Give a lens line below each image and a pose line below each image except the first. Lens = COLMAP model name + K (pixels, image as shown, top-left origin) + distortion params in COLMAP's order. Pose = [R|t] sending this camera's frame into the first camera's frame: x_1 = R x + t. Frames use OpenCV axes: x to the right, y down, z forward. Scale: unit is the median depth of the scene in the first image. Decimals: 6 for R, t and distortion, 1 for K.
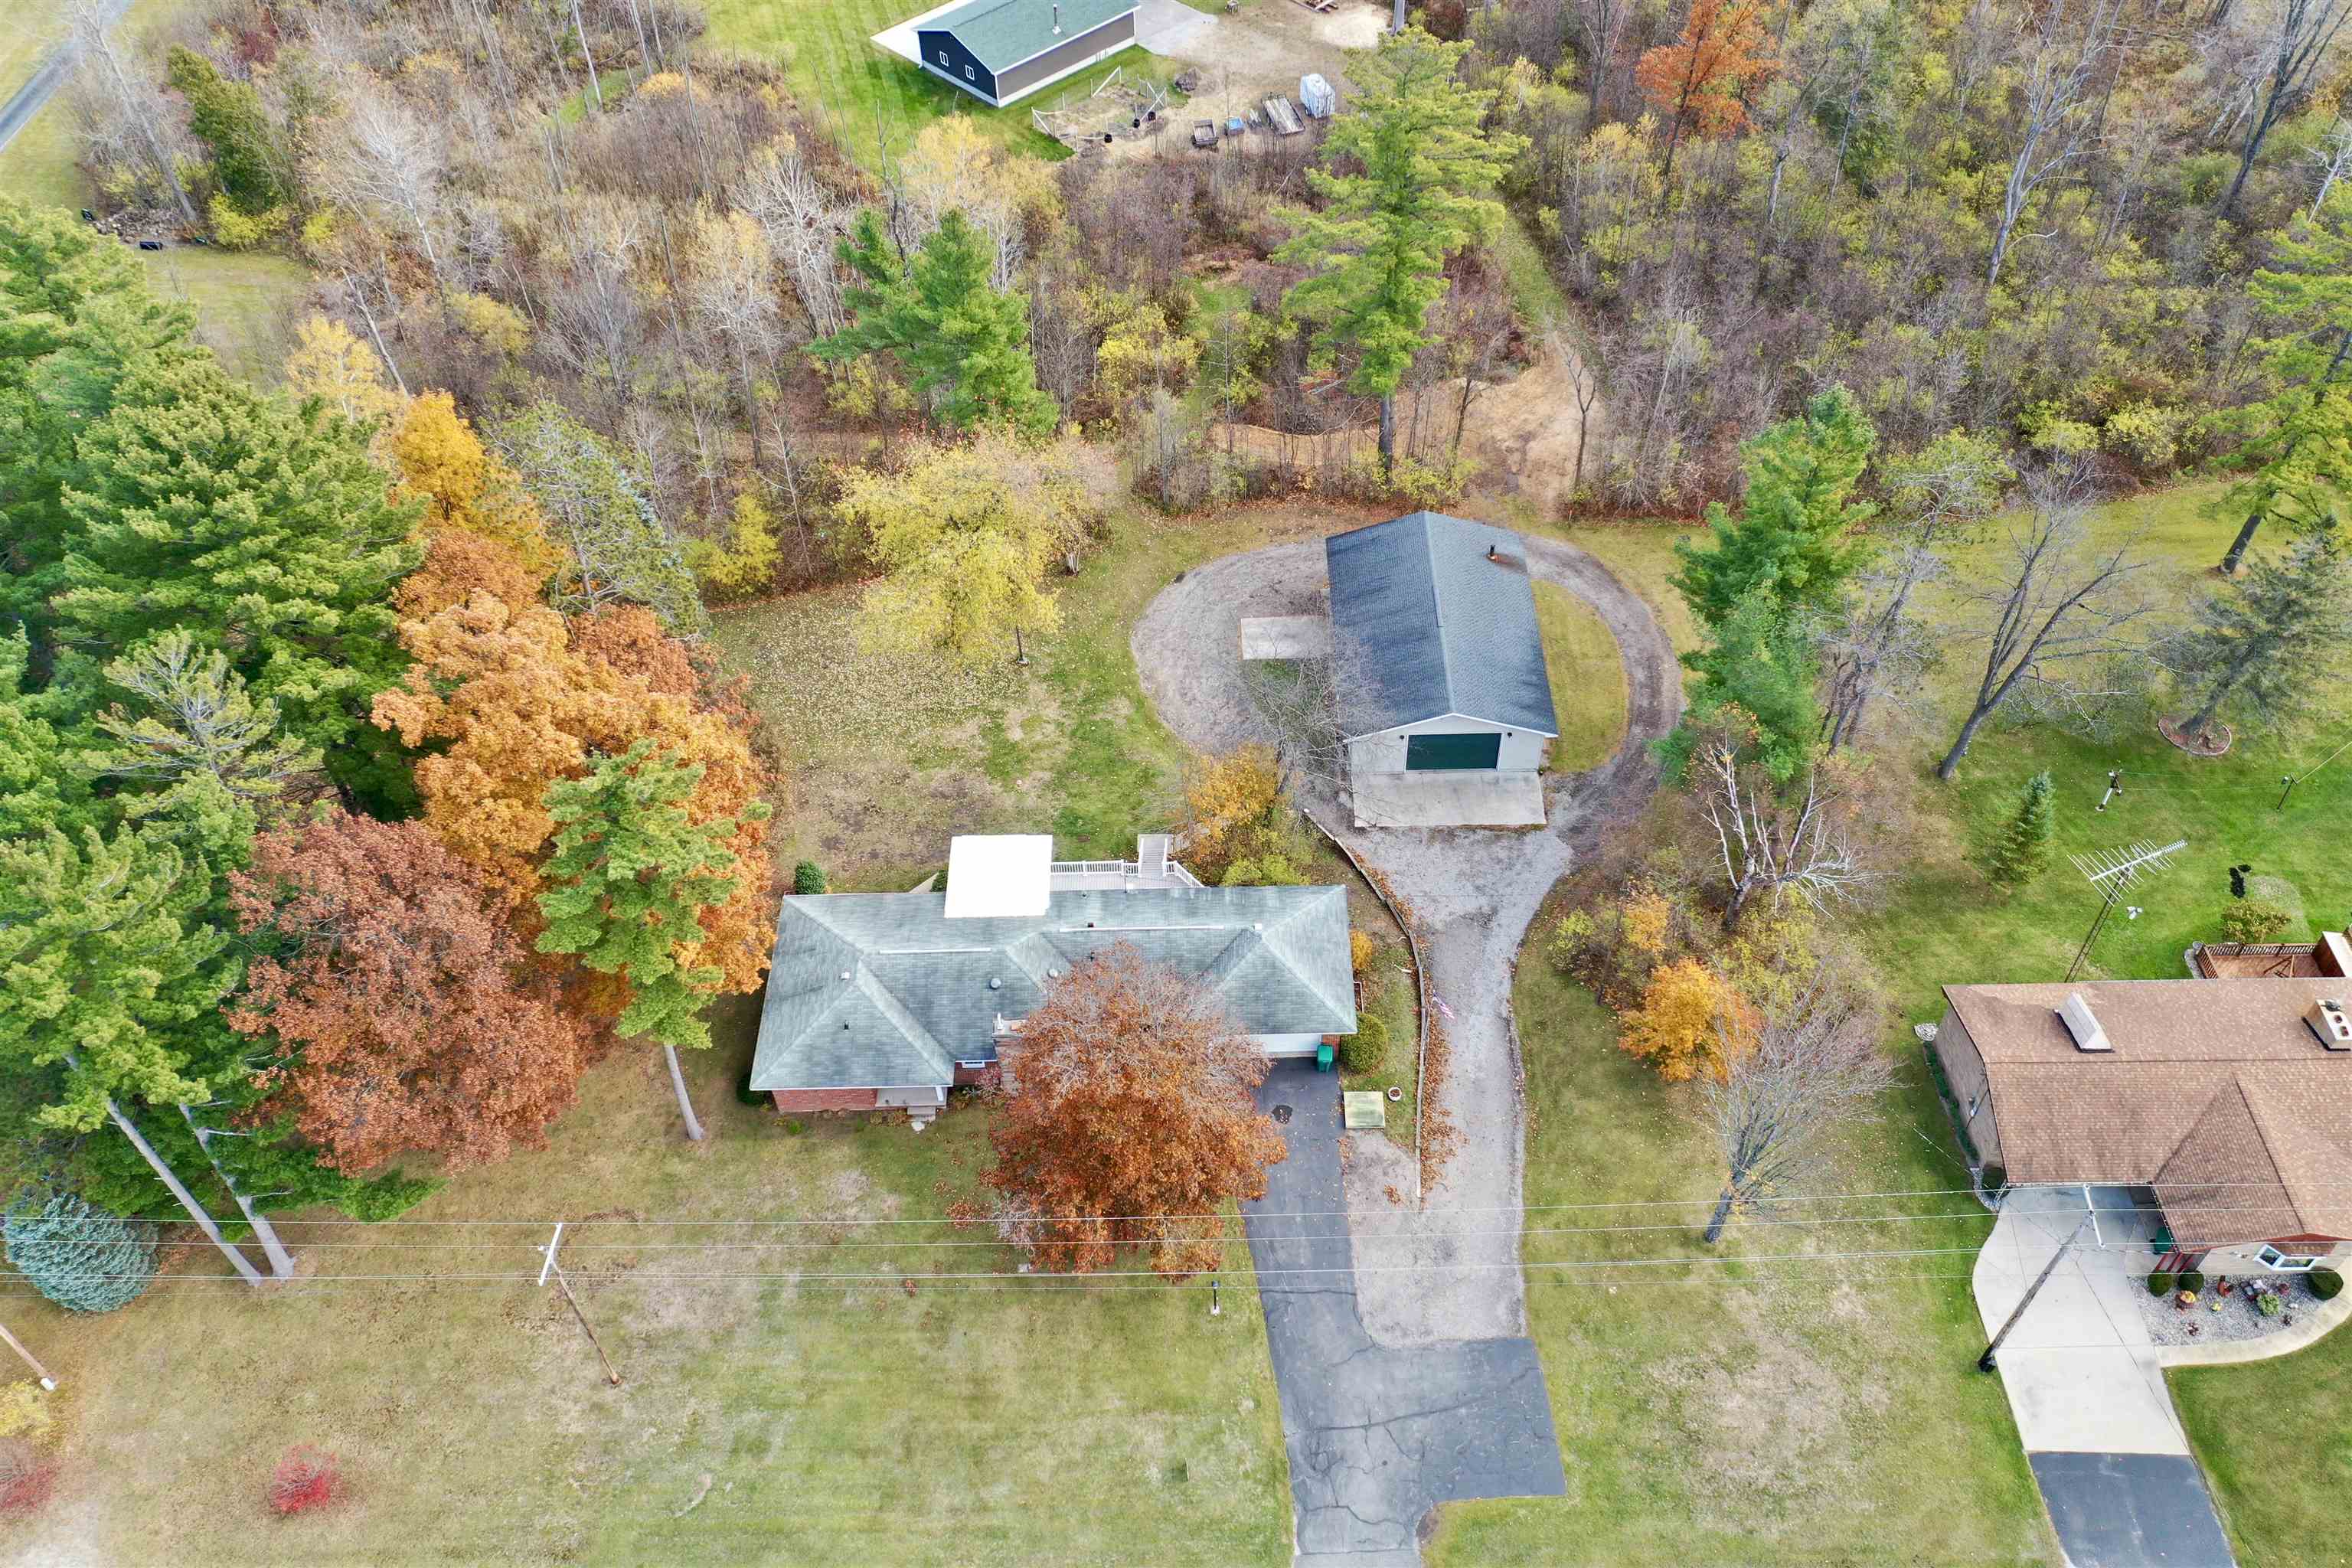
lens RADIAL K [[1867.0, 0, 1179.0], [0, 1867.0, 787.4], [0, 0, 1]] dist [0.015050, 0.002116]
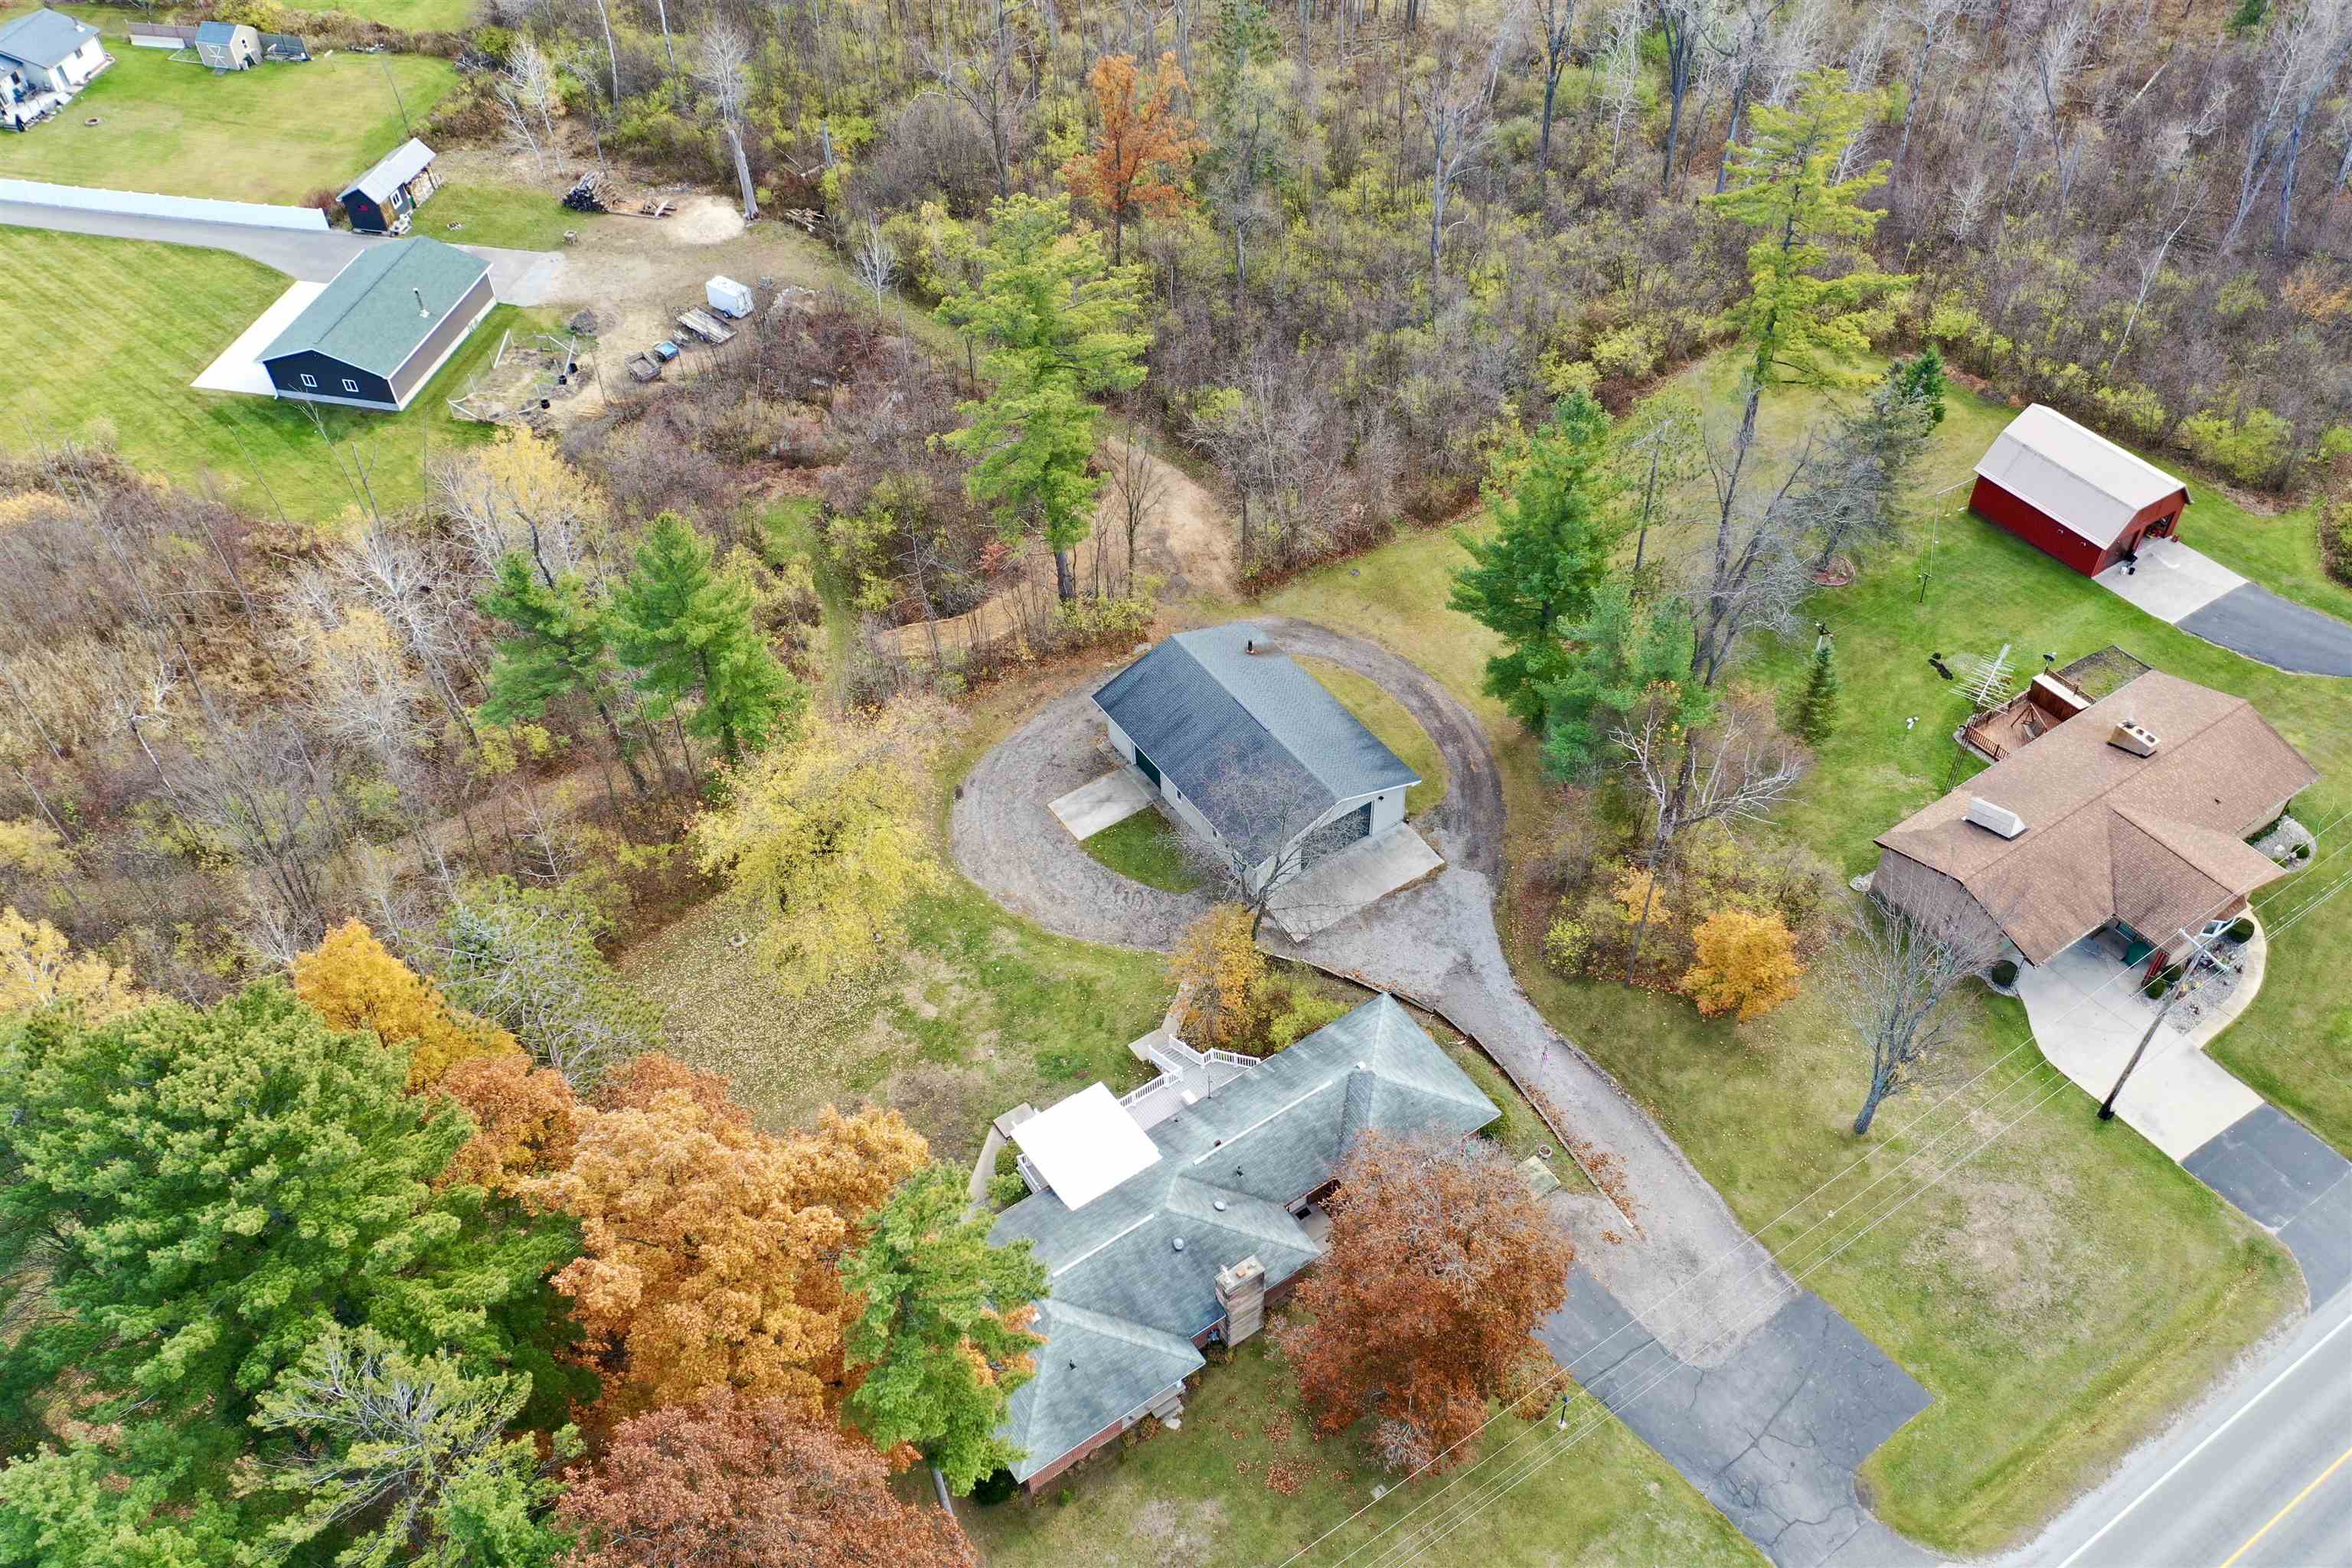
lens RADIAL K [[1867.0, 0, 1179.1], [0, 1867.0, 779.5], [0, 0, 1]] dist [0.015050, 0.002116]
pose [[0.832661, -0.391589, 0.391578, -0.315305], [0.412614, 0.910310, 0.032943, -0.117141], [-0.369357, 0.134140, 0.919555, 0.084649]]
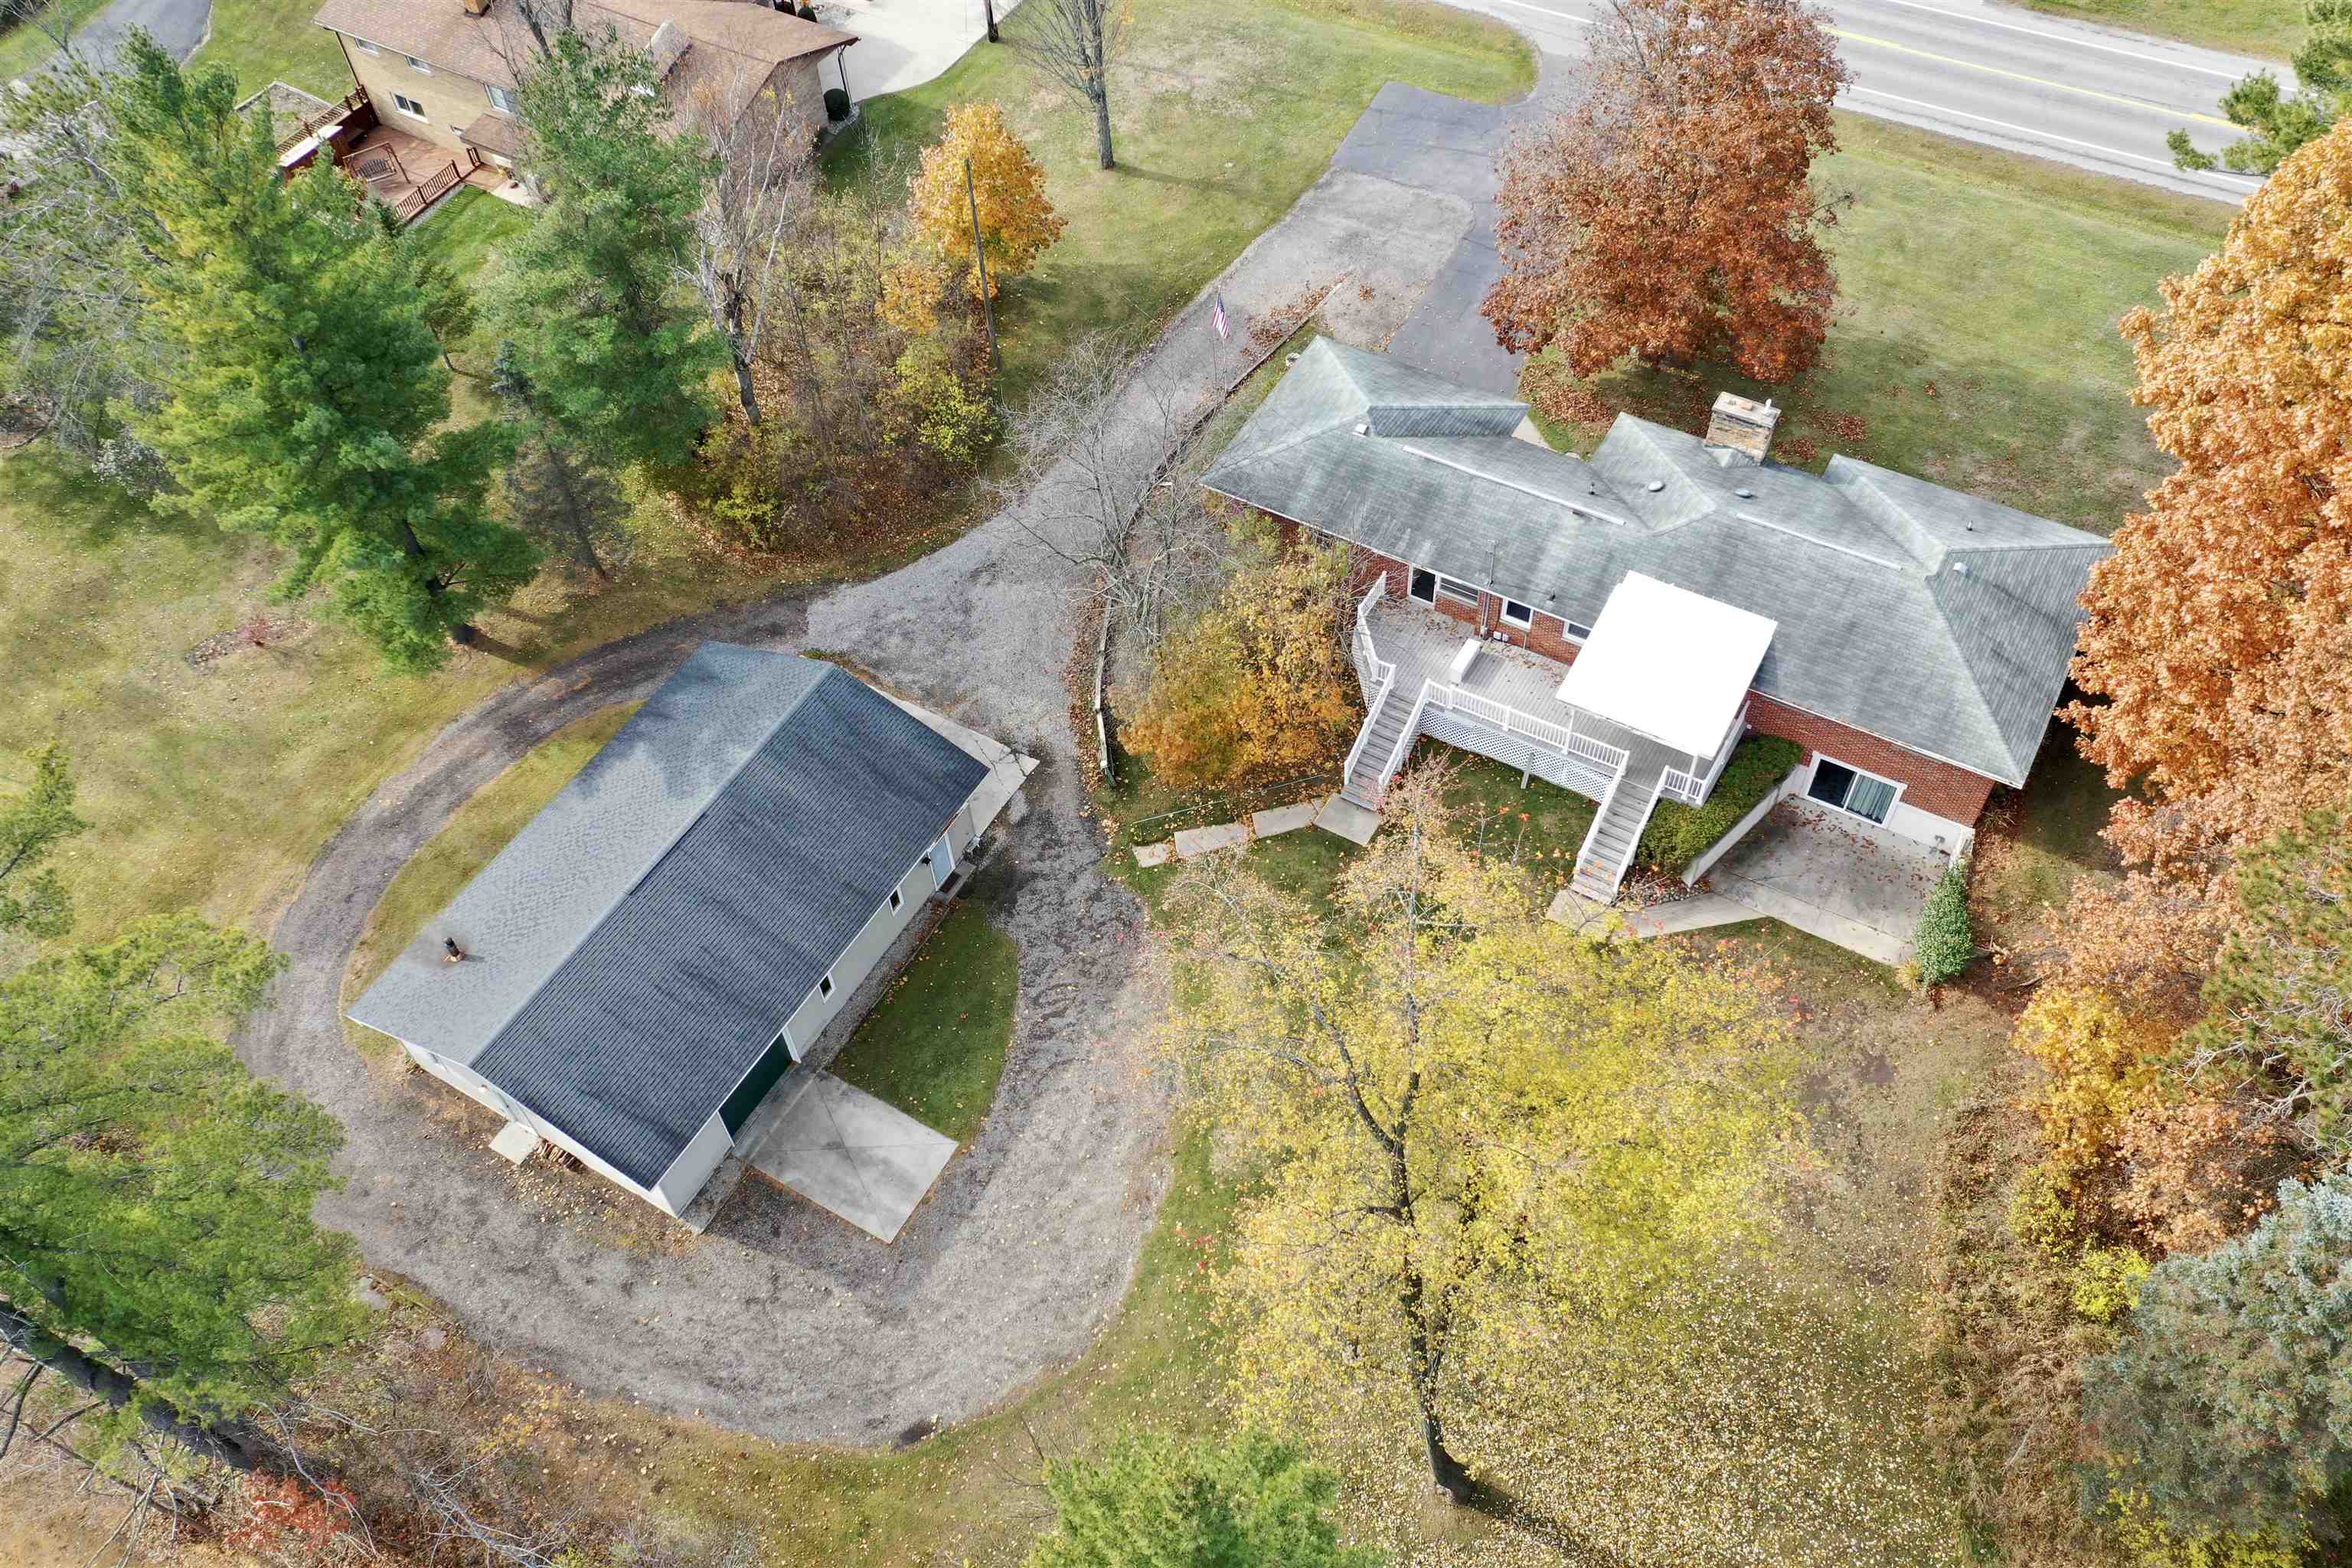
lens RADIAL K [[1867.0, 0, 1173.0], [0, 1867.0, 800.5], [0, 0, 1]] dist [0.015050, 0.002116]
pose [[-0.858691, -0.361105, 0.363666, -0.176606], [0.422444, -0.096976, 0.901186, -0.524166], [-0.290156, 0.927469, 0.235819, 0.841502]]
